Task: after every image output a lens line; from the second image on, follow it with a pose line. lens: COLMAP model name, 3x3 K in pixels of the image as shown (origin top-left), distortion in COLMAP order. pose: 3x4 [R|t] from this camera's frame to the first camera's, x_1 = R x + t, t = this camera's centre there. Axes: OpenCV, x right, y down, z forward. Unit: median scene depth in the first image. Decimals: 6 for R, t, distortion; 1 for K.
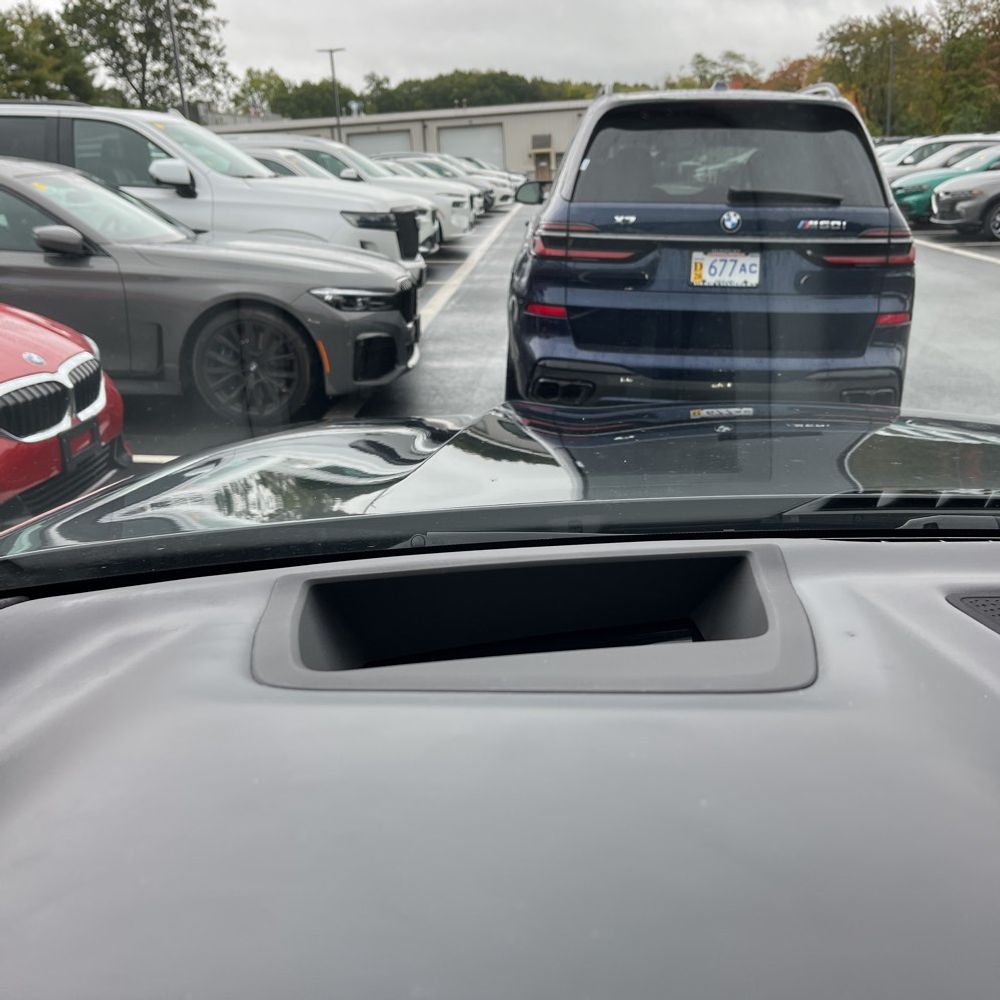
lens RADIAL K [[1010.8, 0, 506.7], [0, 1010.8, 495.2], [0, 0, 1]] dist [0.073133, -0.098459]
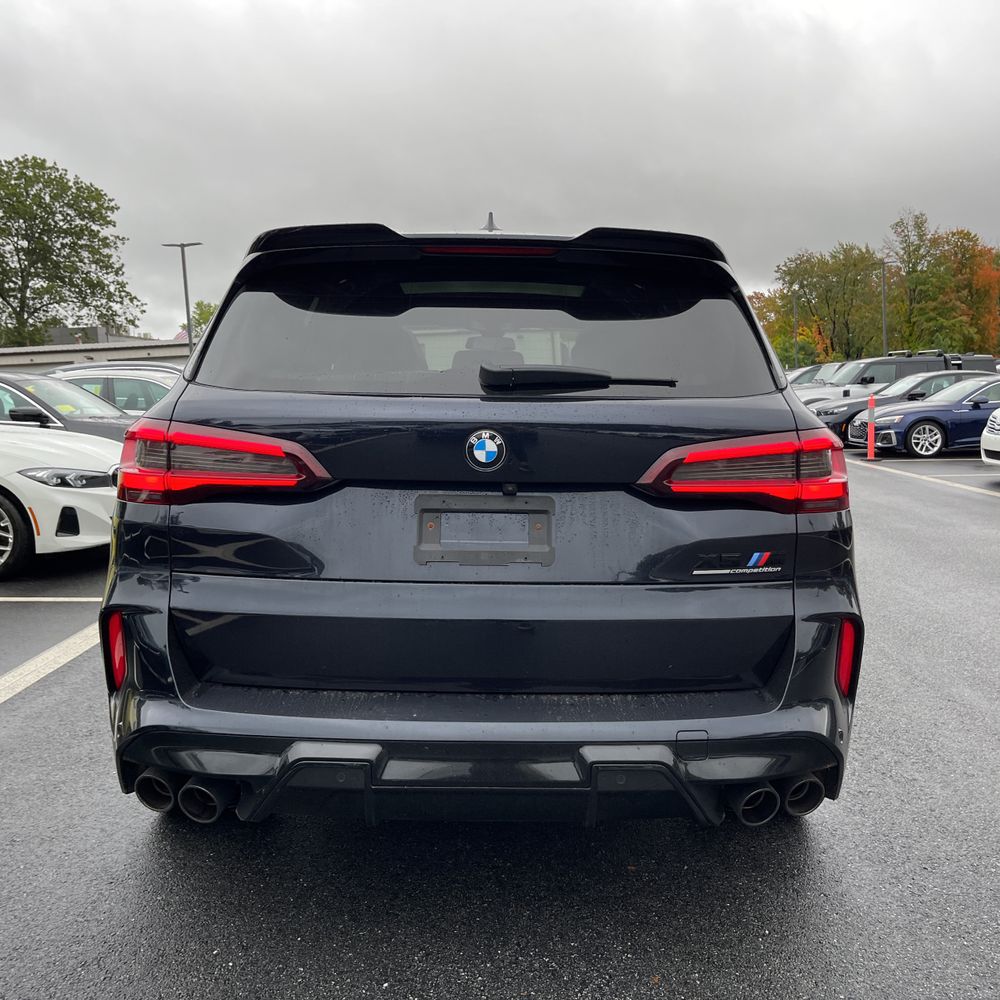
lens RADIAL K [[1014.2, 0, 509.4], [0, 1014.2, 492.7], [0, 0, 1]] dist [0.009912, 0.046462]
pose [[0.998788, 0.003130, 0.049115, 0.015706], [0.007497, 0.976652, -0.214698, -0.051817], [-0.048640, 0.214806, 0.975445, 0.160156]]
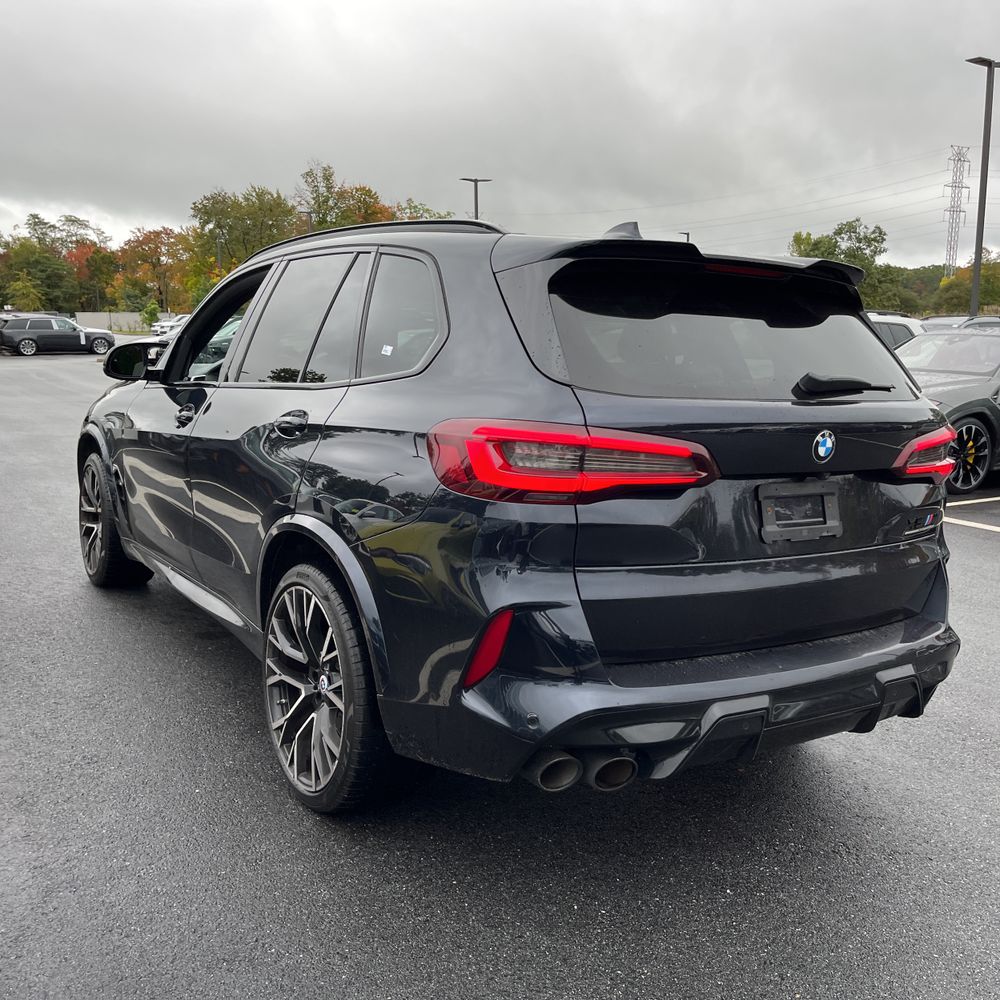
lens RADIAL K [[1010.3, 0, 489.9], [0, 1010.3, 513.5], [0, 0, 1]] dist [0.020442, 0.010556]
pose [[0.825967, -0.061370, 0.560368, -0.003435], [0.139018, 0.985530, -0.096975, -0.053984], [-0.546308, 0.157999, 0.822547, 0.163837]]
